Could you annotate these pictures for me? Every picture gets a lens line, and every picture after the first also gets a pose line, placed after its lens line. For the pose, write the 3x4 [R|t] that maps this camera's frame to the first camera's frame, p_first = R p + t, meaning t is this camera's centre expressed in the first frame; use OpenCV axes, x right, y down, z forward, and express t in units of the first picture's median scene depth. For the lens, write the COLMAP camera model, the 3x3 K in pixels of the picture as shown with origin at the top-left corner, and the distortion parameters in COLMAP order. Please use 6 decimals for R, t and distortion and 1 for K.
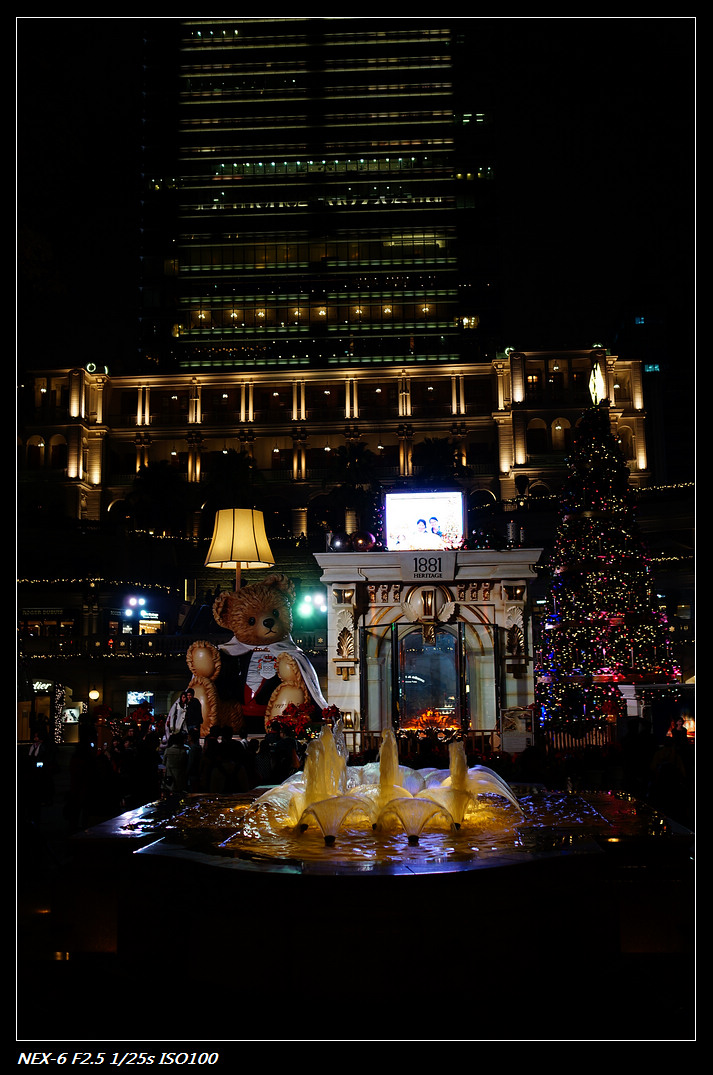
lens RADIAL K [[1039.1, 0, 366.3], [0, 1039.1, 528.3], [0, 0, 1]] dist [-0.000506, 0.015603]
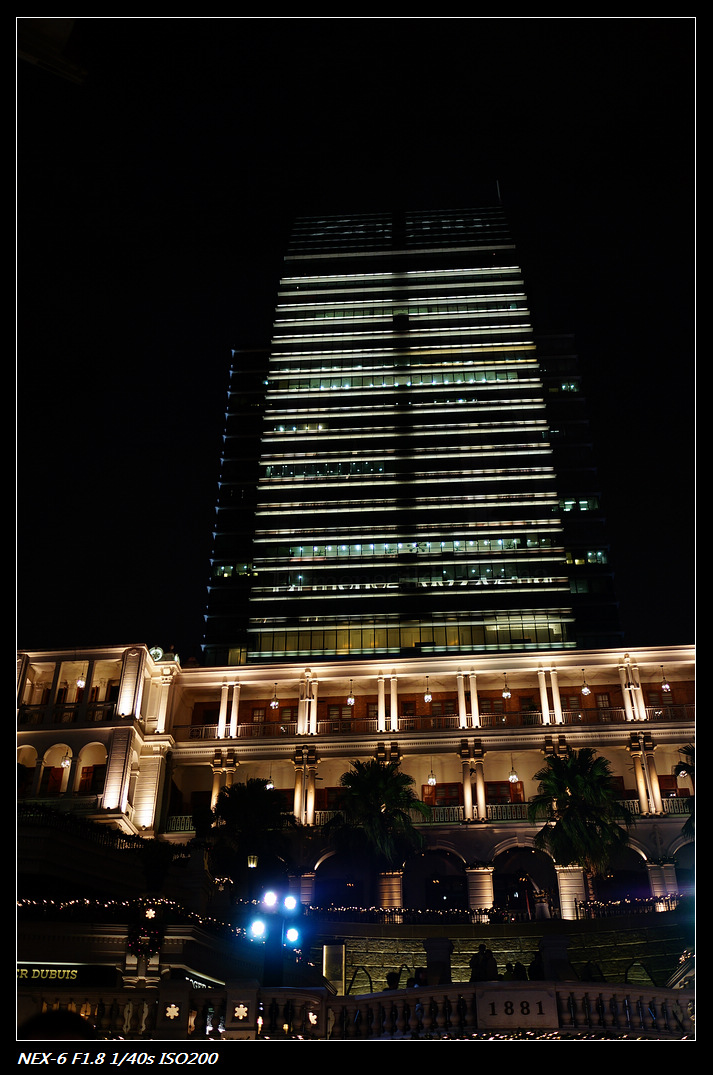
lens RADIAL K [[1039.1, 0, 366.3], [0, 1039.1, 528.3], [0, 0, 1]] dist [-0.000506, 0.015603]
pose [[0.999641, -0.000983, -0.026762, -0.109904], [-0.011238, 0.891676, -0.452534, 0.075571], [0.024308, 0.452673, 0.891345, 0.365239]]
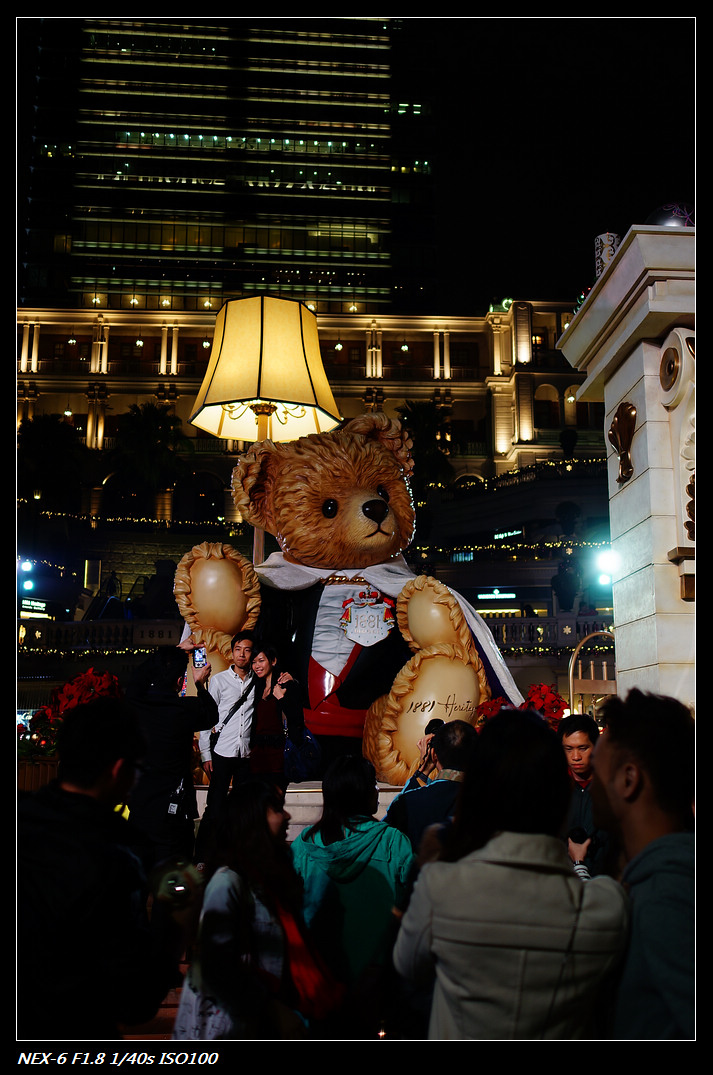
lens RADIAL K [[1039.1, 0, 366.3], [0, 1039.1, 528.3], [0, 0, 1]] dist [-0.000506, 0.015603]
pose [[0.992082, 0.039696, 0.119154, -0.056274], [-0.033469, 0.997990, -0.053809, 0.046357], [-0.121050, 0.049395, 0.991417, 0.225927]]
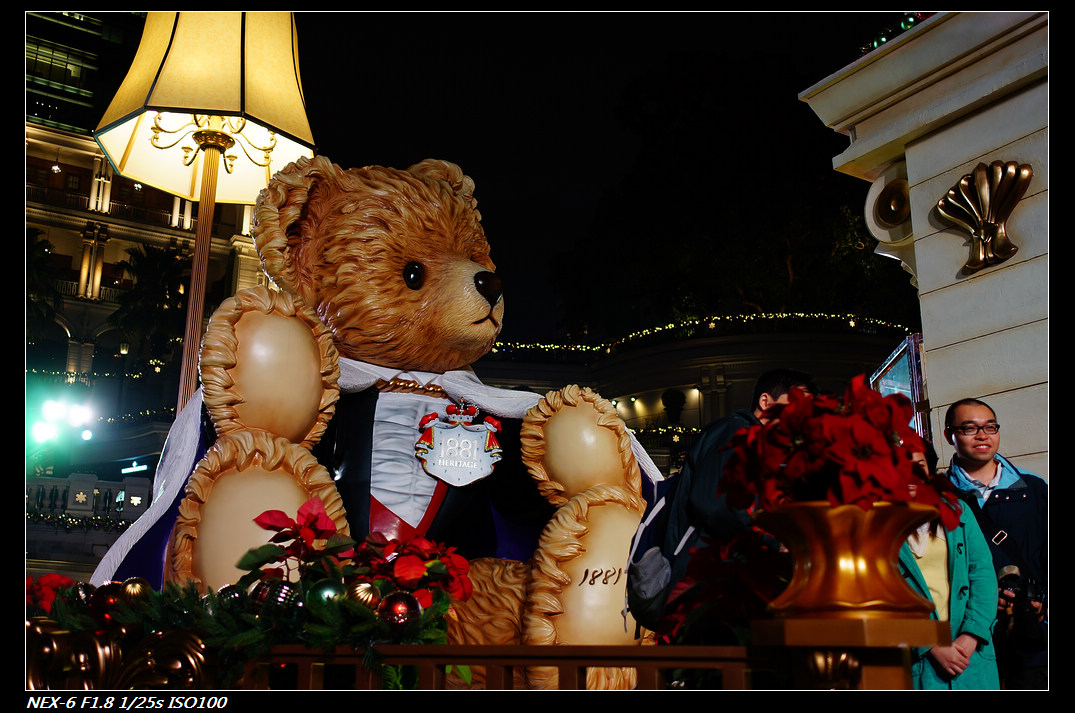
lens RADIAL K [[1039.1, 0, 537.5], [0, 1039.1, 356.5], [0, 0, 1]] dist [-0.000506, 0.015603]
pose [[0.809455, 0.173403, 0.560993, -0.091346], [-0.101424, 0.982330, -0.157295, 0.058661], [-0.578356, 0.070425, 0.812739, 0.293348]]
